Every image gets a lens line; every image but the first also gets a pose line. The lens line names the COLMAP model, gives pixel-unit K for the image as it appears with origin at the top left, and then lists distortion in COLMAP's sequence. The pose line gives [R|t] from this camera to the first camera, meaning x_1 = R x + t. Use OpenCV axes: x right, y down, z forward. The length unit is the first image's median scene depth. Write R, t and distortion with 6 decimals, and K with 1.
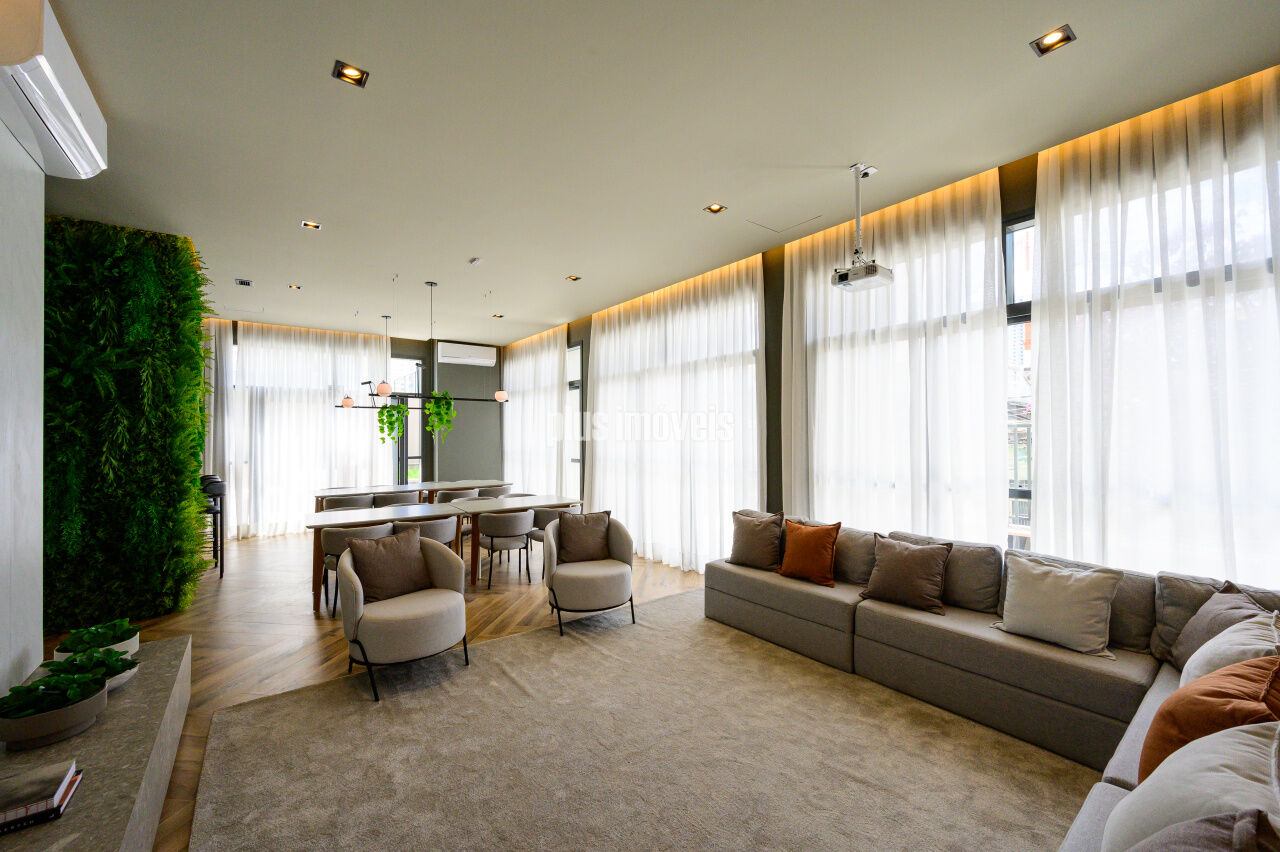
lens RADIAL K [[509.9, 0, 642.9], [0, 509.9, 426.1], [0, 0, 1]] dist [0.000318, -0.000128]
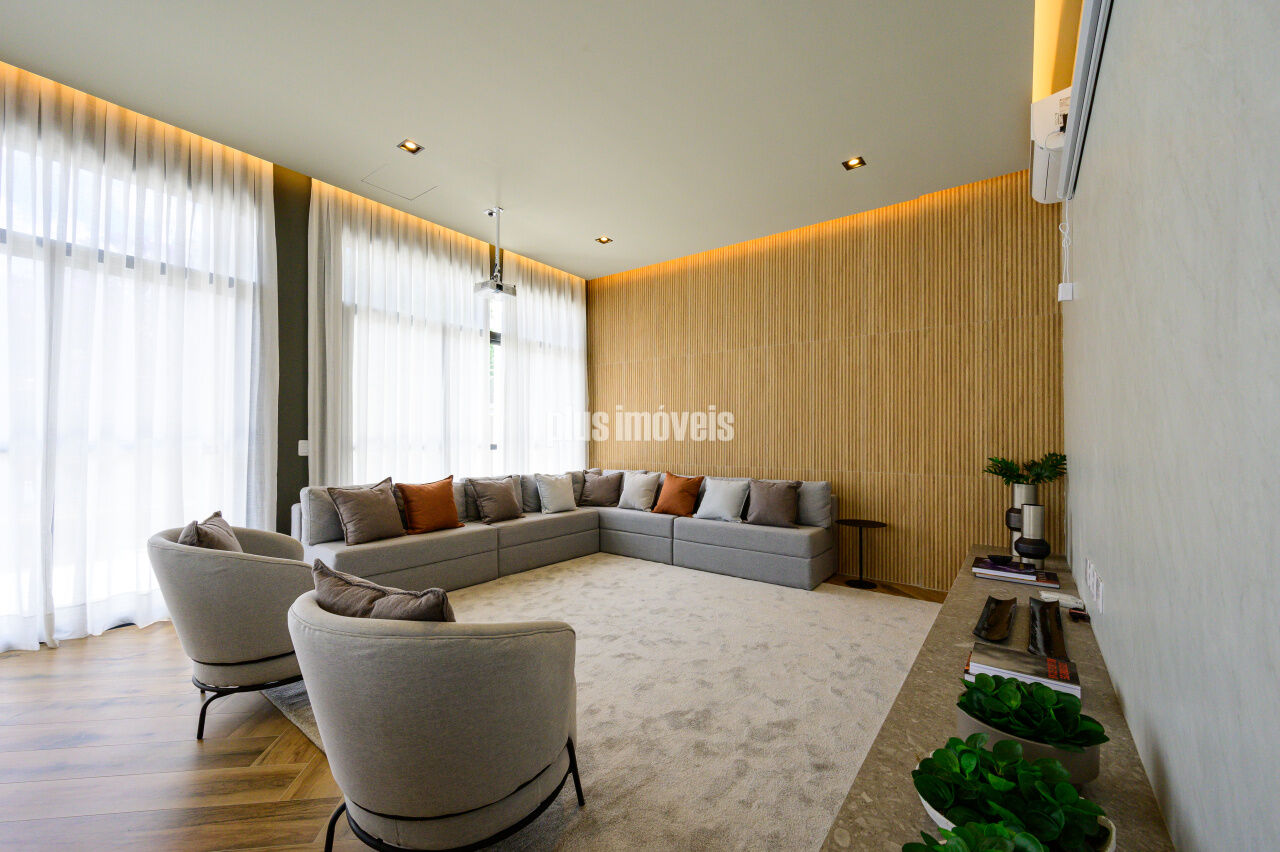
lens RADIAL K [[509.9, 0, 642.9], [0, 509.9, 426.1], [0, 0, 1]] dist [0.000318, -0.000128]
pose [[-0.277344, 0.027769, 0.960369, -0.747490], [-0.021592, 0.999150, -0.035126, 0.086876], [-0.960528, -0.030478, -0.276509, 0.745938]]
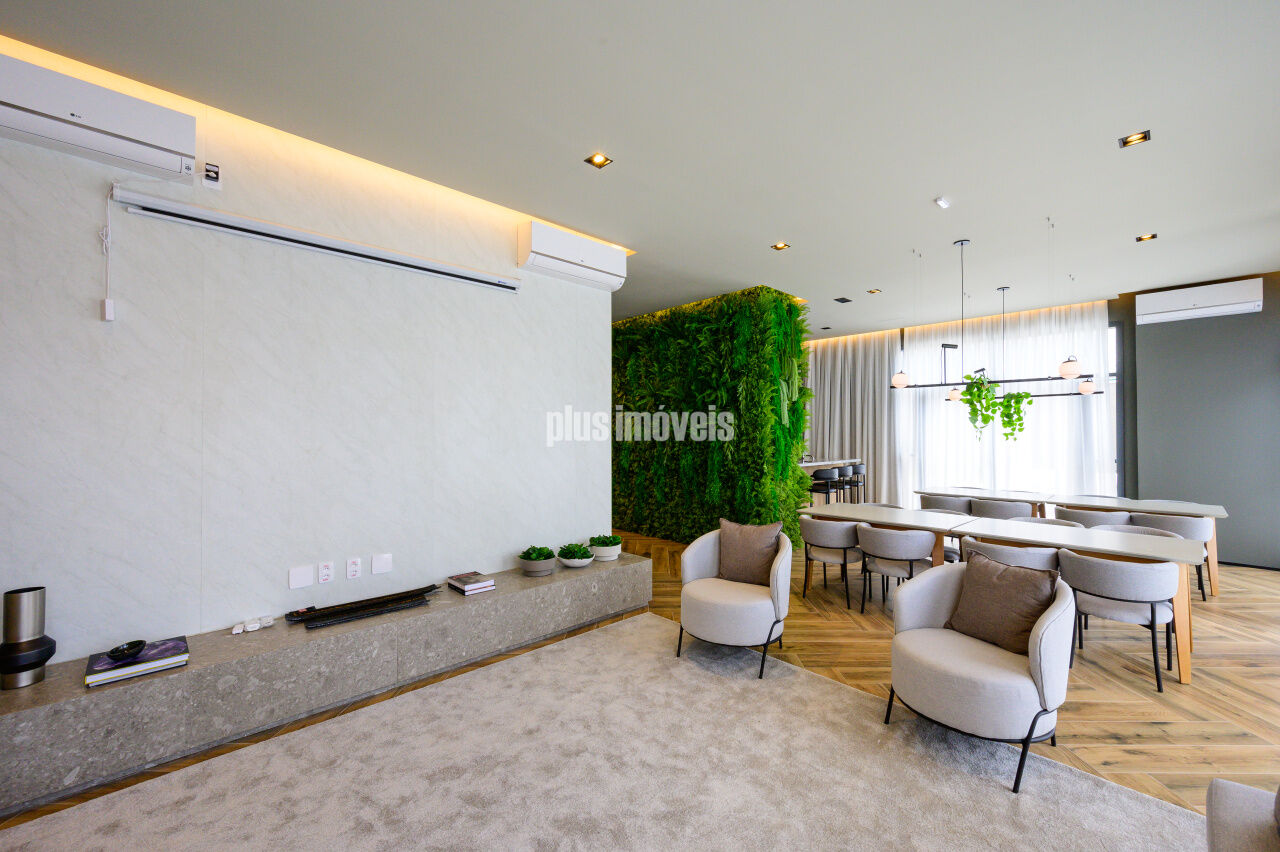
lens RADIAL K [[509.9, 0, 642.9], [0, 509.9, 426.1], [0, 0, 1]] dist [0.000318, -0.000128]
pose [[0.108899, -0.009841, -0.994004, 0.430117], [0.017226, 0.999820, -0.008012, 0.012238], [0.993904, -0.016250, 0.109048, 0.539203]]
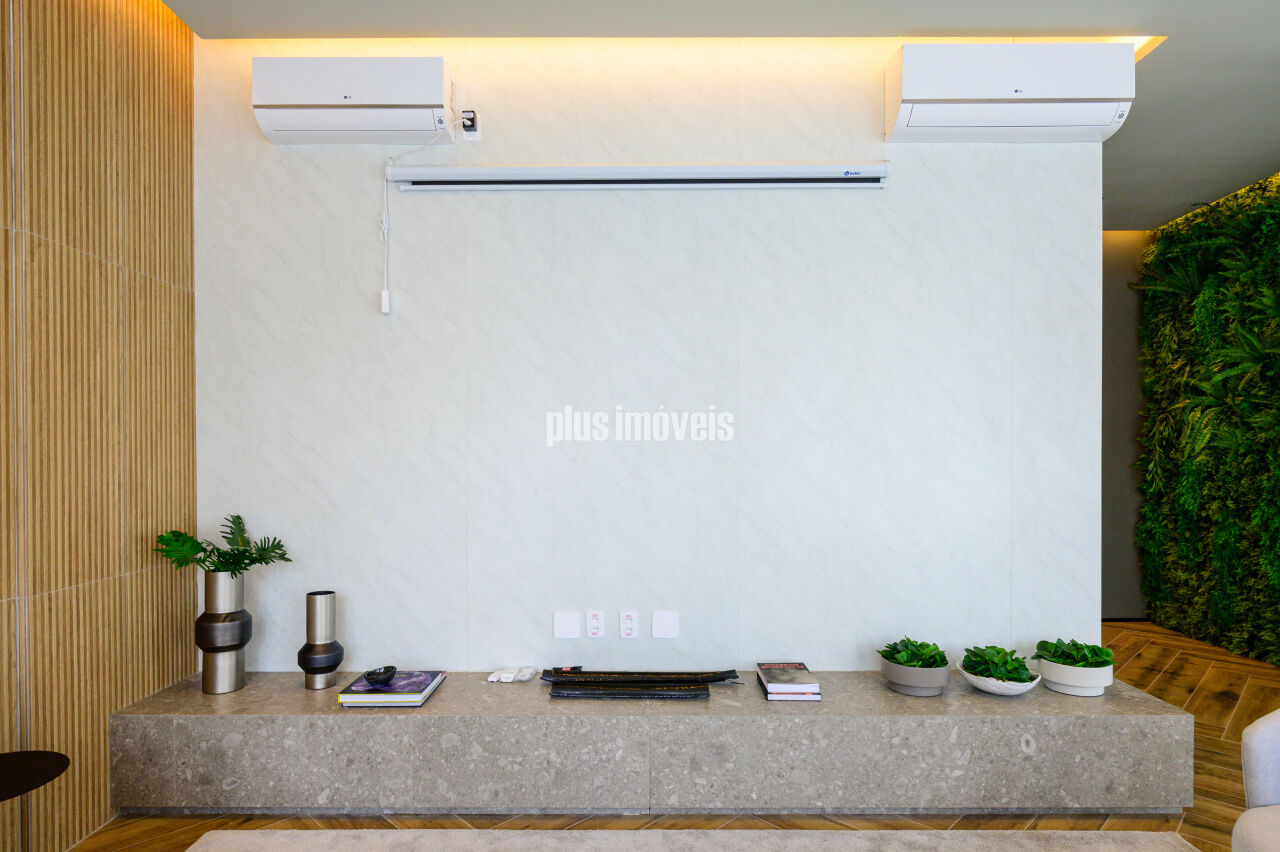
lens RADIAL K [[701.1, 0, 635.0], [0, 701.1, 459.4], [0, 0, 1]] dist [-0.000446, -0.000323]
pose [[-0.613274, 0.011350, -0.789789, 0.204617], [0.018536, 0.999828, -0.000025, 0.035271], [0.789653, -0.014655, -0.613379, 0.658189]]
